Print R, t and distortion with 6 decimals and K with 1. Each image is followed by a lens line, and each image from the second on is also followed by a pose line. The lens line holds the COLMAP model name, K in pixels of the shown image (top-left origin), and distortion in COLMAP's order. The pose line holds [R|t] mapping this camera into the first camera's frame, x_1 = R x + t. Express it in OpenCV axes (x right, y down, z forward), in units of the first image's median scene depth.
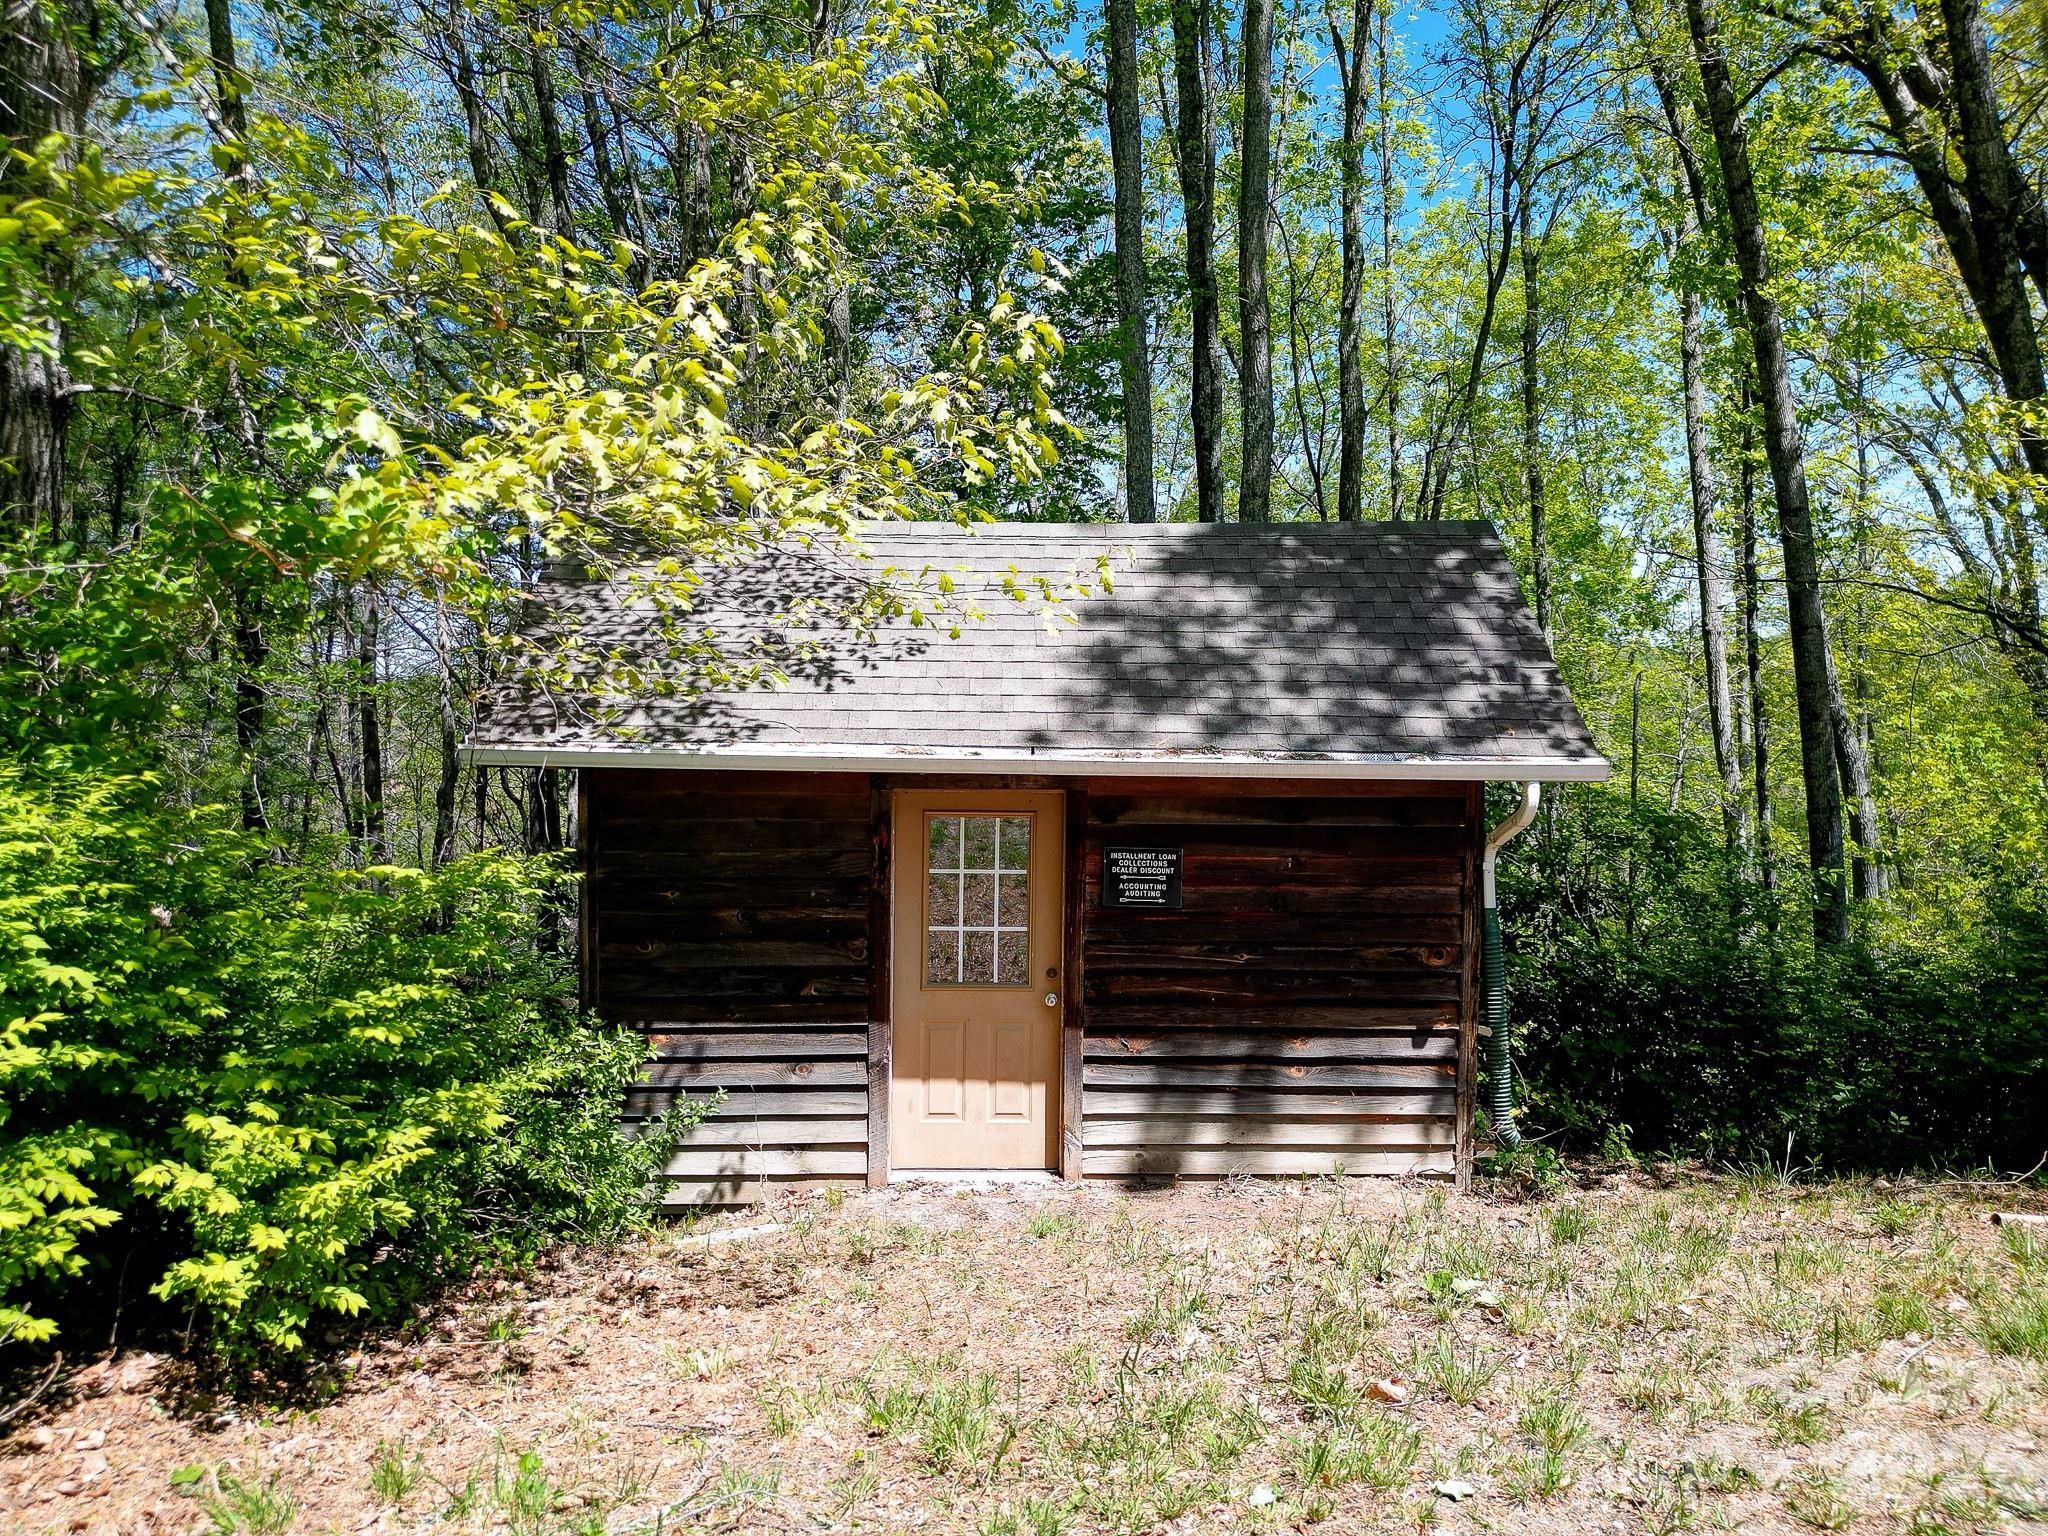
lens RADIAL K [[1424.2, 0, 1015.1], [0, 1424.2, 773.4], [0, 0, 1]] dist [0.068530, -0.060989]
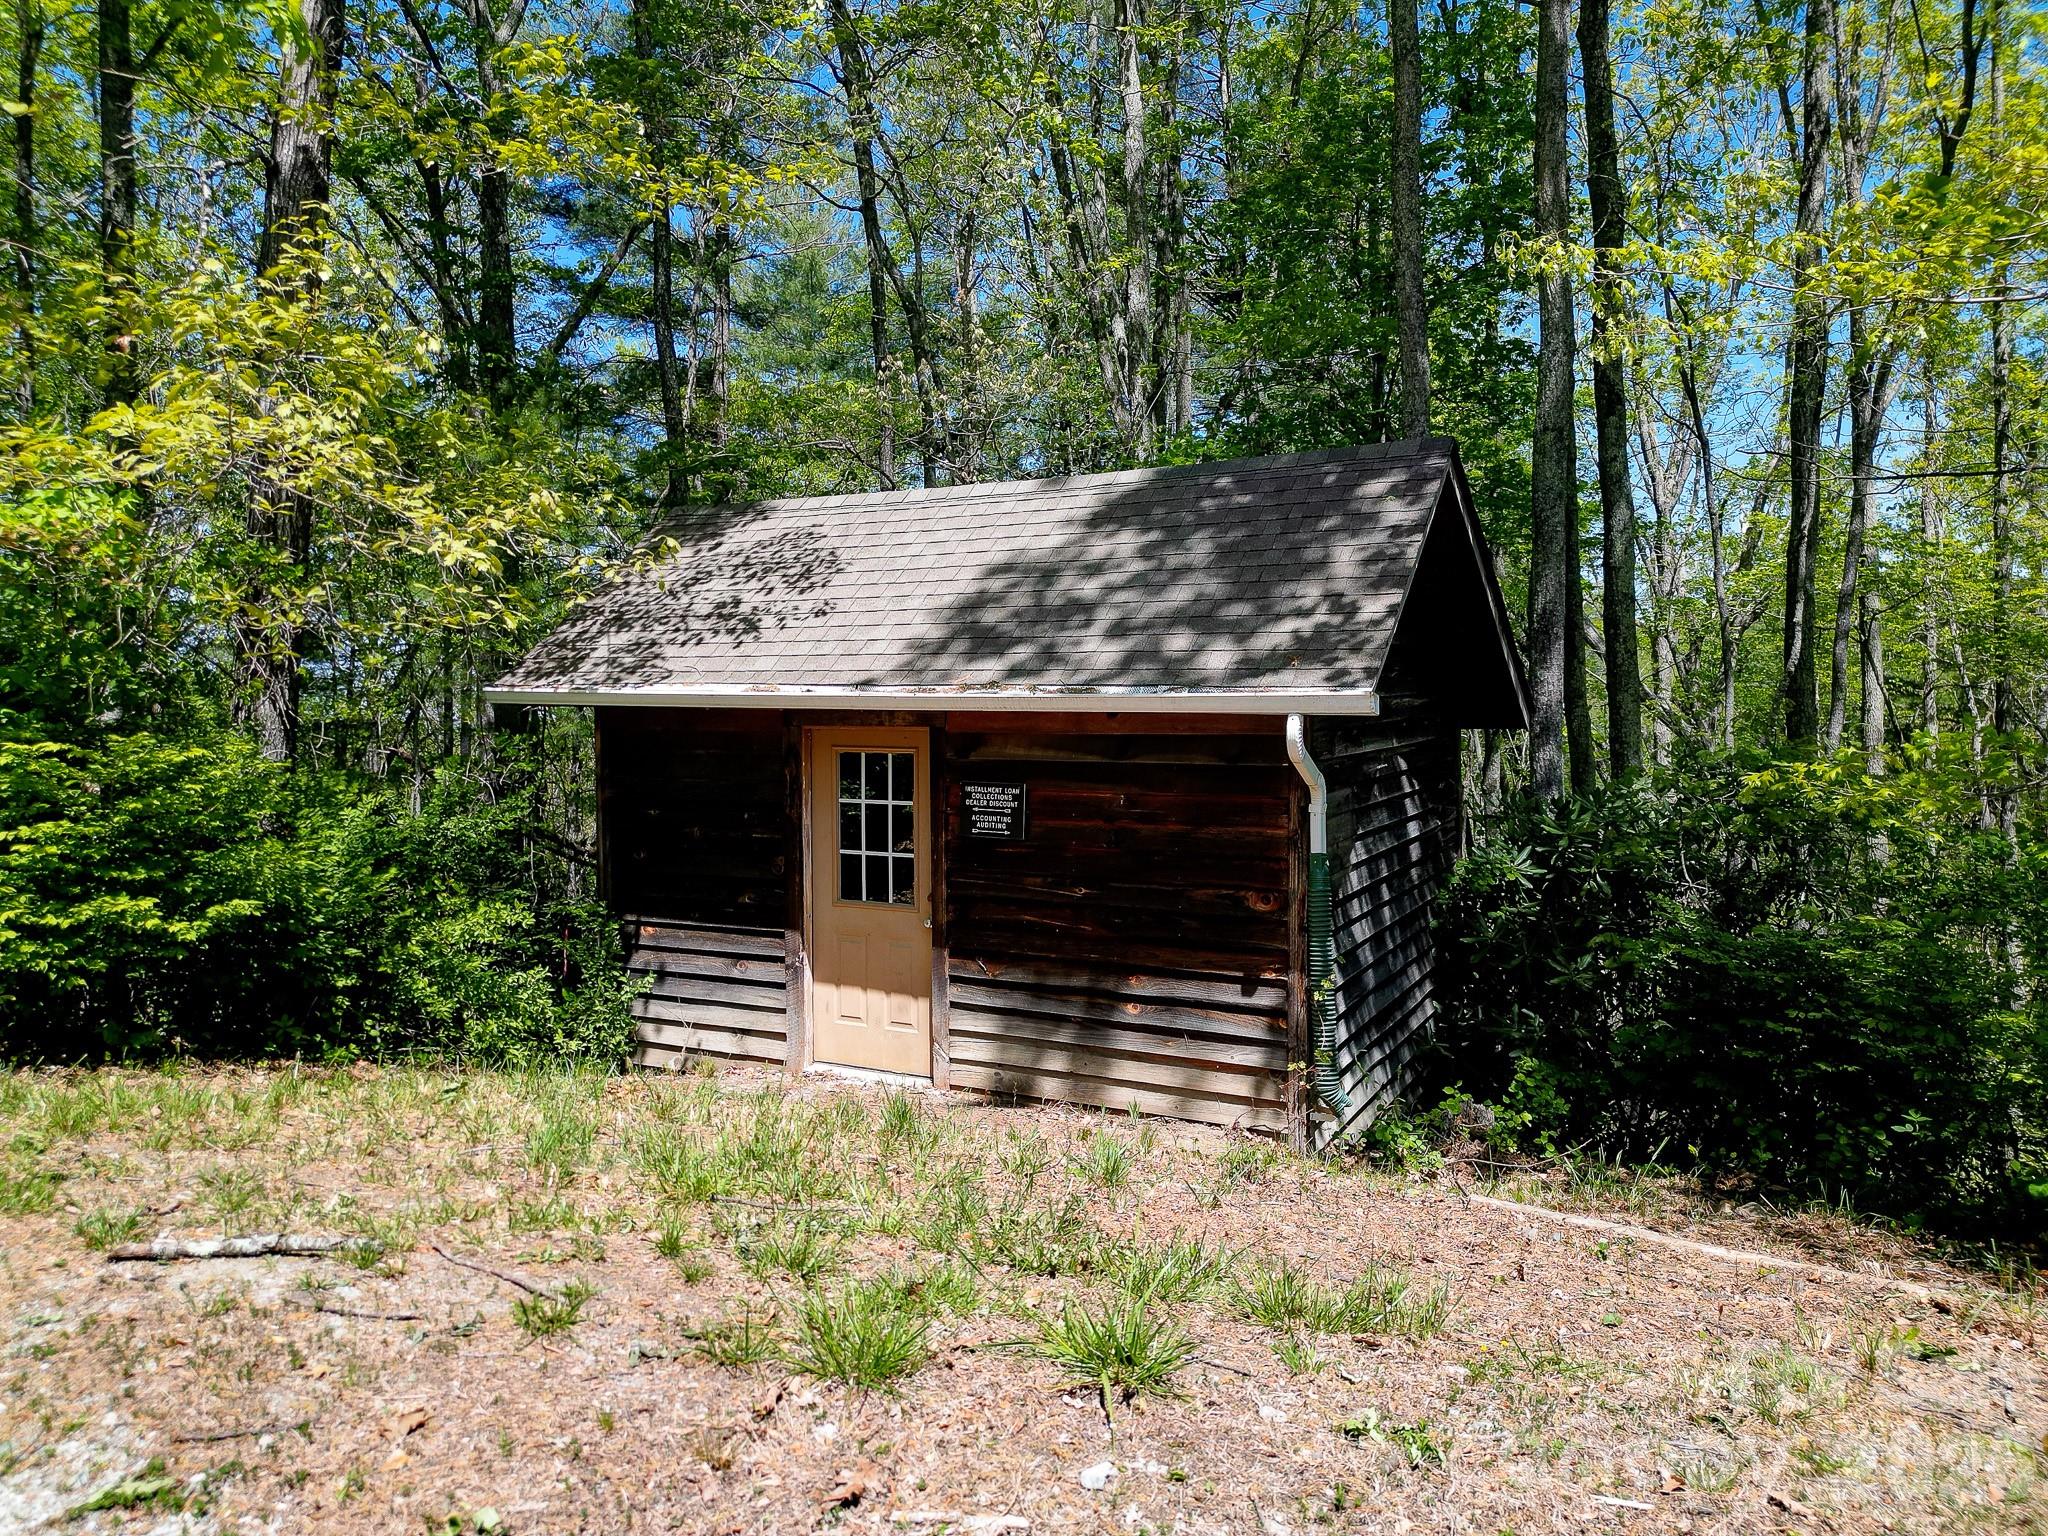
lens RADIAL K [[1436.8, 0, 1014.5], [0, 1436.8, 753.4], [0, 0, 1]] dist [0.058368, -0.044902]
pose [[0.868530, 0.009862, -0.495538, 0.625296], [-0.006286, 0.999941, 0.008883, 0.021455], [0.495596, -0.004601, 0.868541, 0.086316]]
